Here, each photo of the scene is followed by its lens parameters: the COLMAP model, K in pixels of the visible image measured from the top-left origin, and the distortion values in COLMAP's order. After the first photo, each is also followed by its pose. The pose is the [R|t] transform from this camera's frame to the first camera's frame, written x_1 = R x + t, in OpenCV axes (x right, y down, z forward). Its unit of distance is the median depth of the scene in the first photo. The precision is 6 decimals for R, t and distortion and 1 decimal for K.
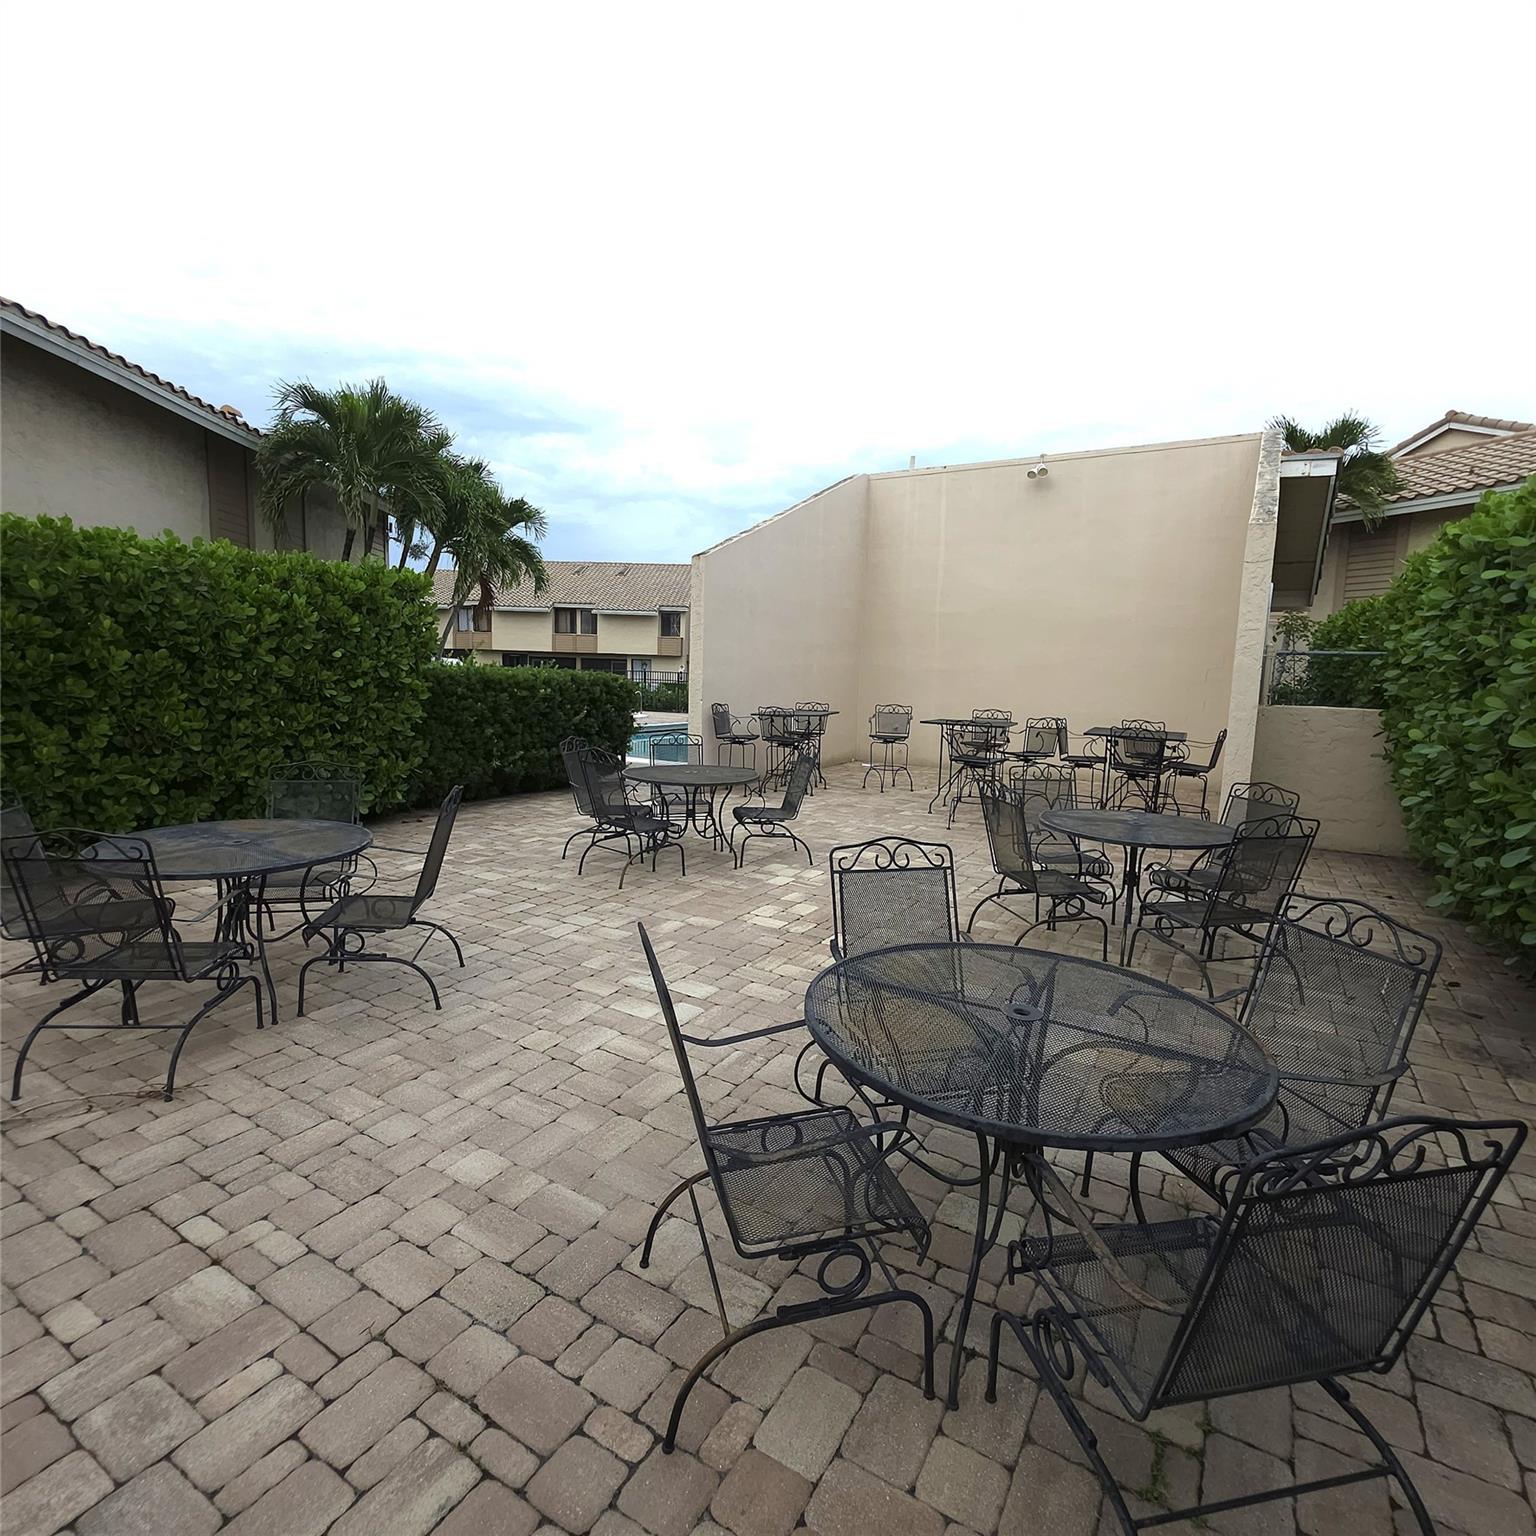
lens RADIAL K [[821.9, 0, 772.9], [0, 821.9, 774.2], [0, 0, 1]] dist [0.007699, -0.006885]
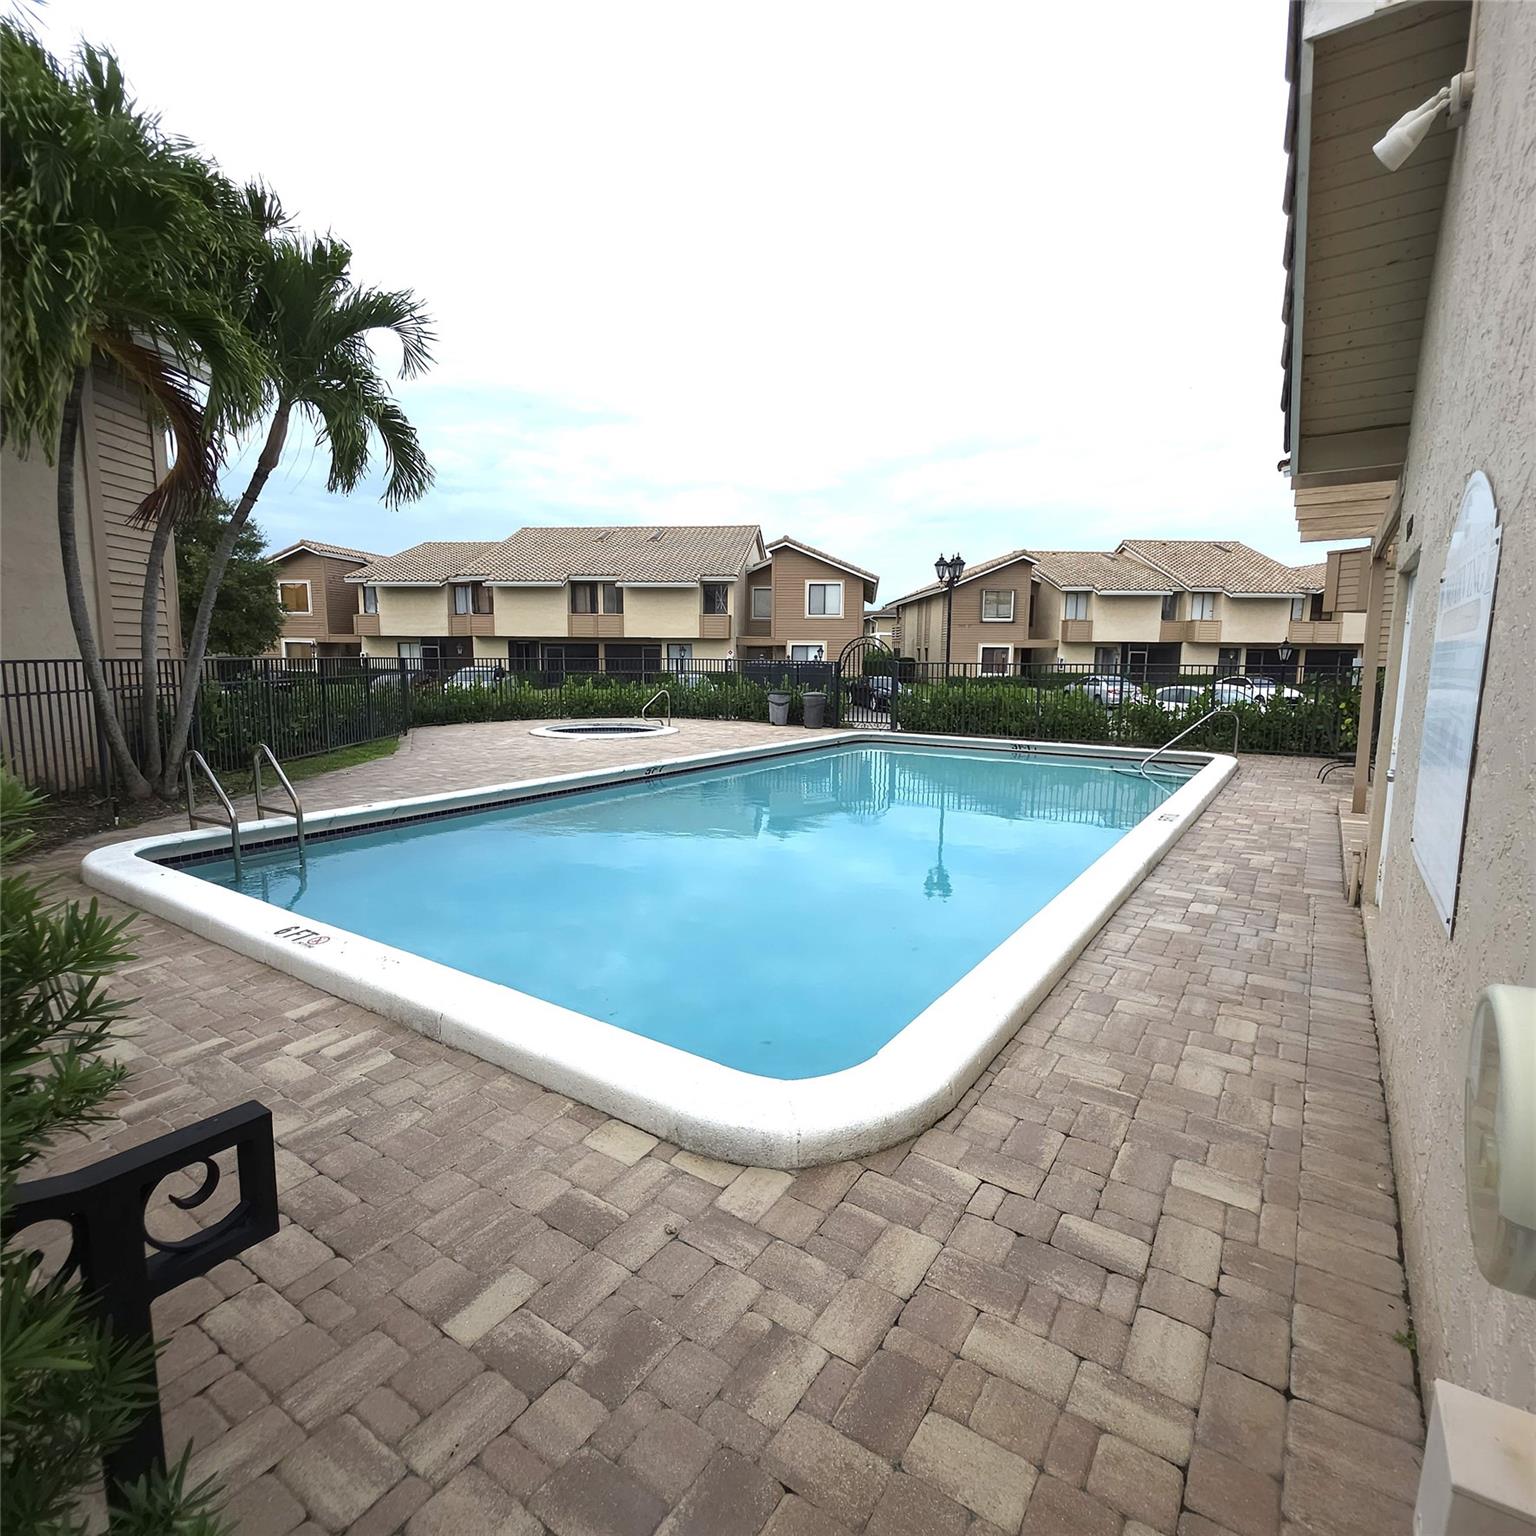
lens RADIAL K [[821.9, 0, 762.3], [0, 821.9, 766.4], [0, 0, 1]] dist [0.007699, -0.006885]
pose [[0.997657, -0.013987, -0.066966, -0.029029], [0.014565, 0.999861, 0.008148, -0.026914], [0.066843, -0.009105, 0.997722, 0.215051]]
